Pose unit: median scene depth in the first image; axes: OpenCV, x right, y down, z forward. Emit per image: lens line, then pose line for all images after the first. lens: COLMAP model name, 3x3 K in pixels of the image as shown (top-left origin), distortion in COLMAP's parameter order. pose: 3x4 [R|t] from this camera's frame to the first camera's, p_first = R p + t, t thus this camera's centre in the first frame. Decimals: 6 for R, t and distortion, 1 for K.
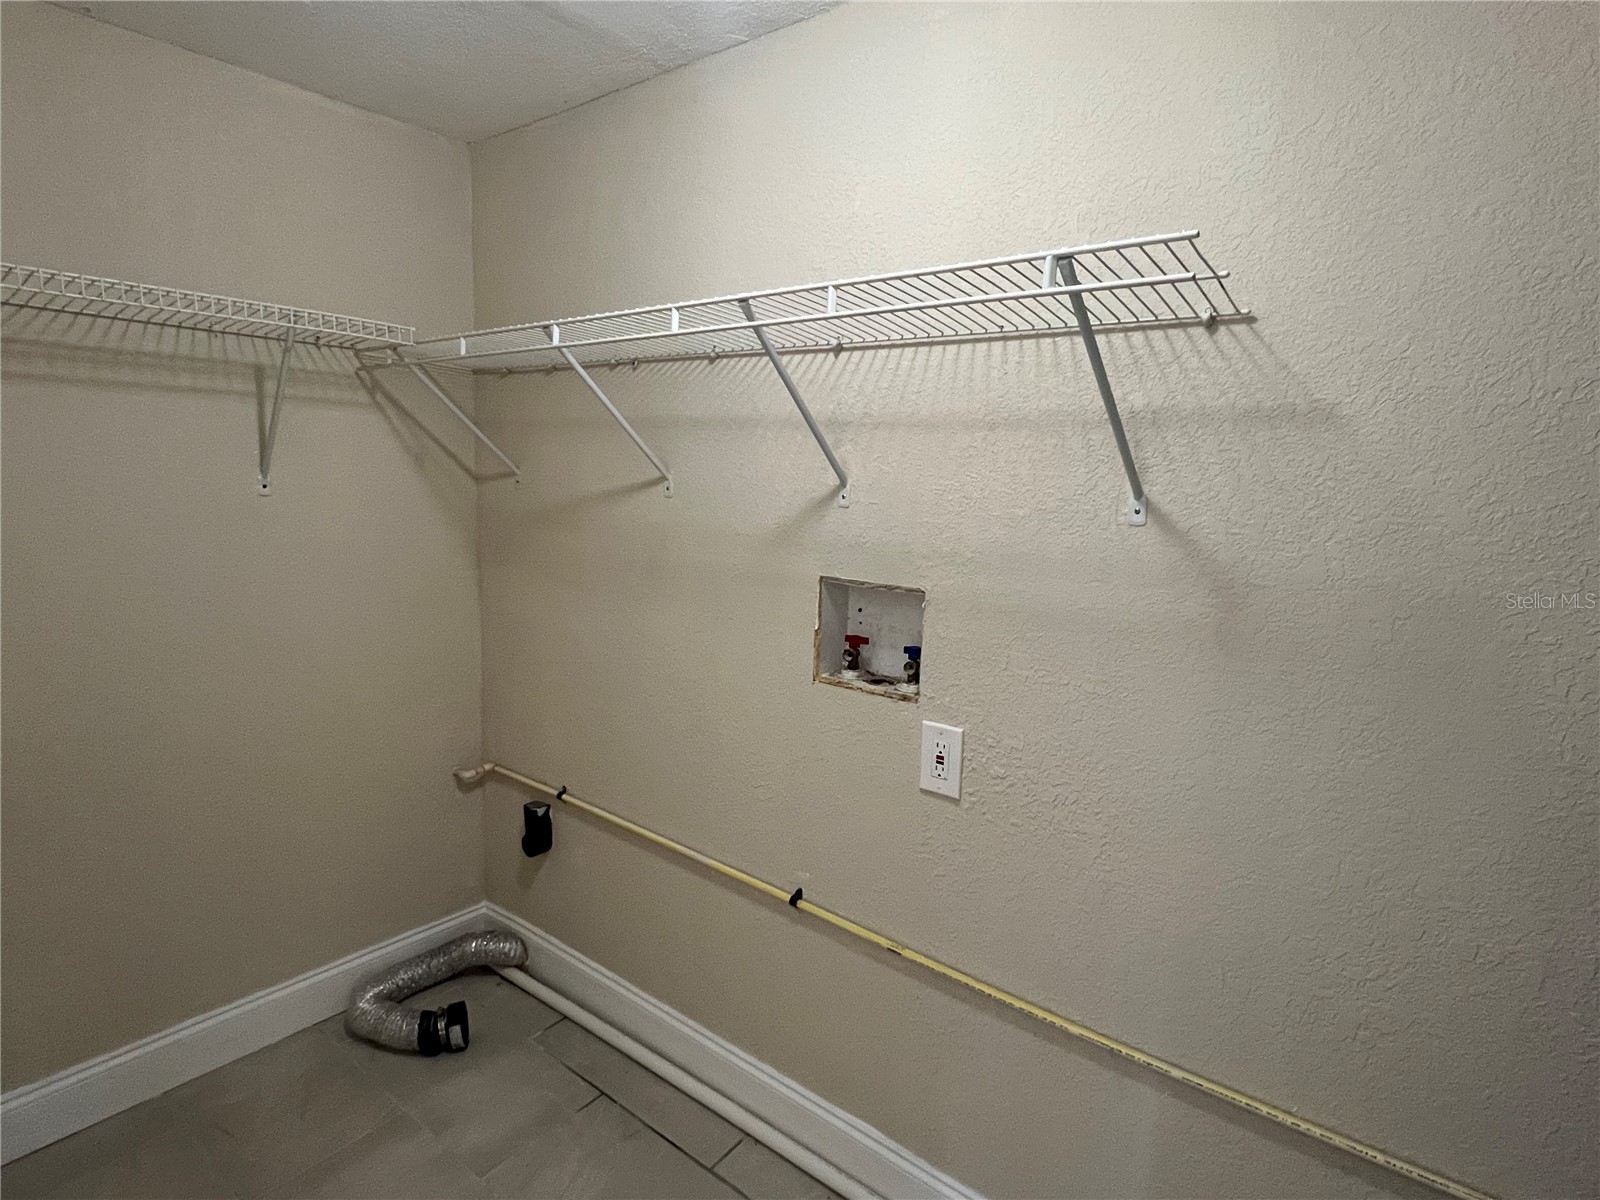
lens RADIAL K [[821.6, 0, 803.7], [0, 821.6, 598.4], [0, 0, 1]] dist [-0.000865, -0.000593]
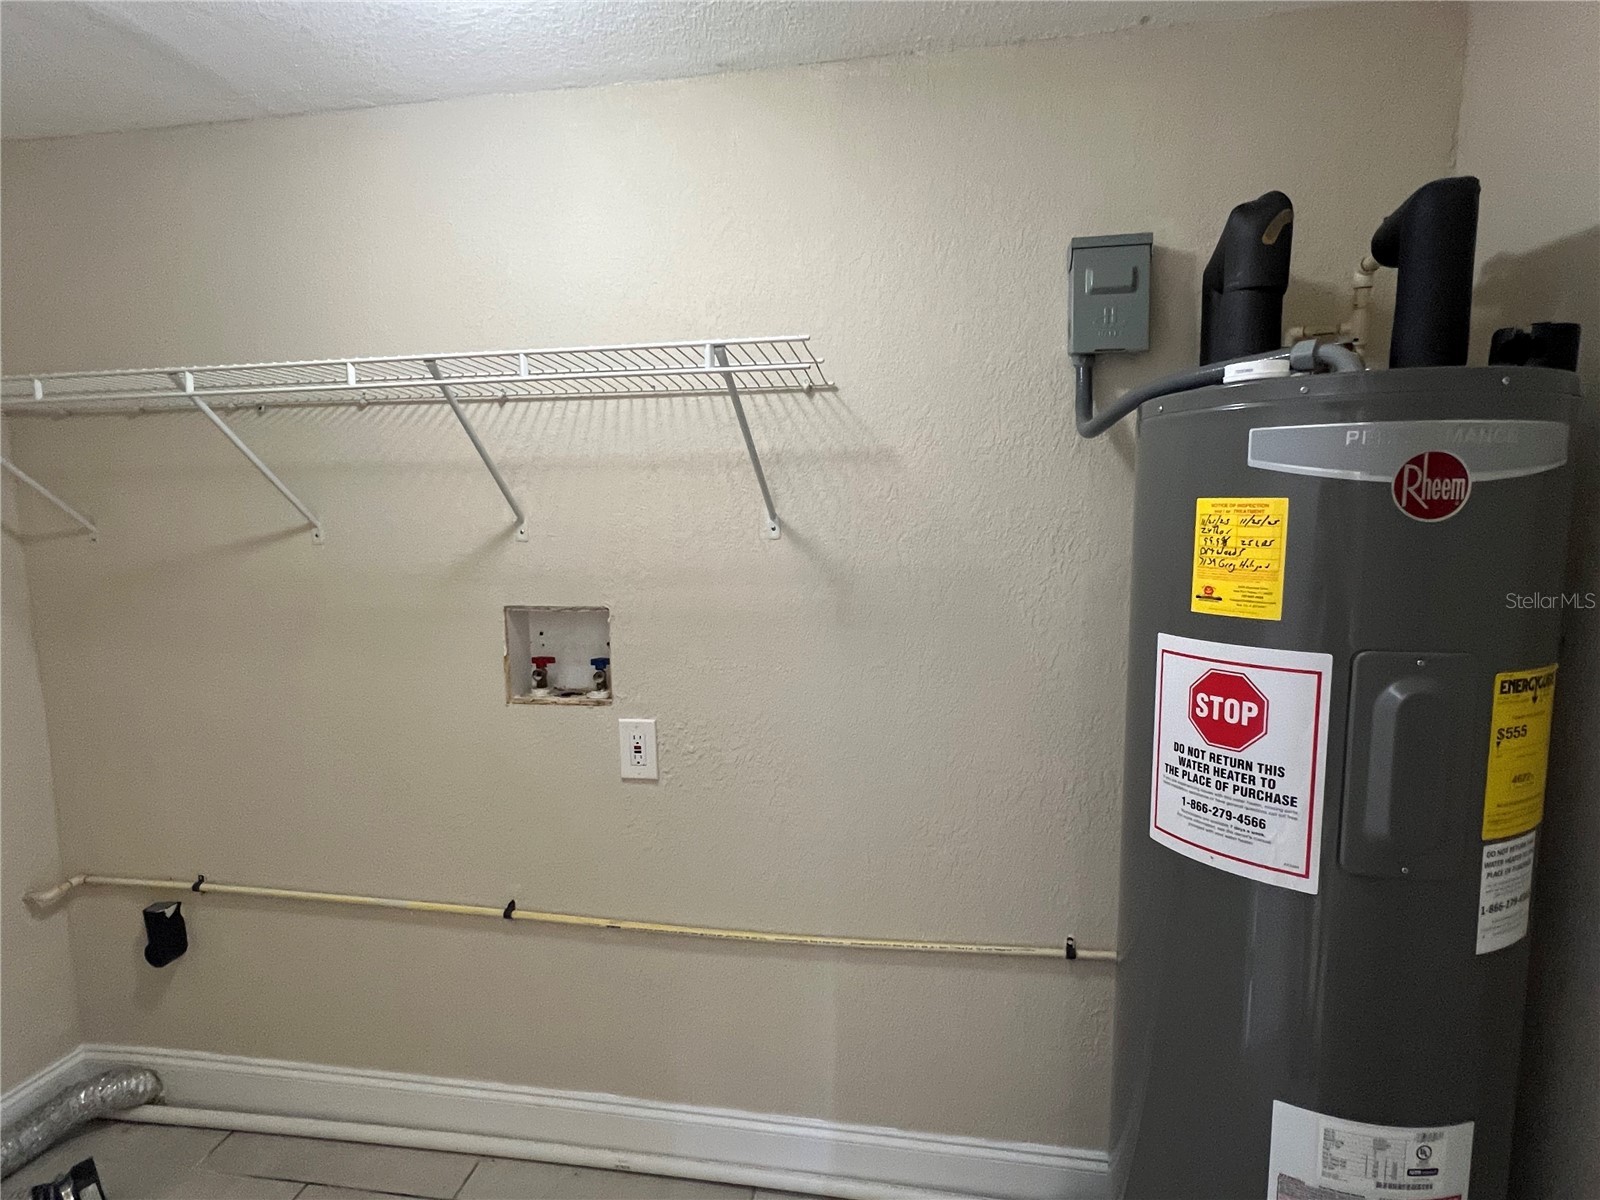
lens RADIAL K [[821.6, 0, 797.4], [0, 821.6, 603.3], [0, 0, 1]] dist [-0.000865, -0.000593]
pose [[0.879102, -0.106418, 0.464602, -0.149626], [0.116863, 0.993128, 0.006355, 0.008038], [-0.462085, 0.048708, 0.885497, -0.148053]]
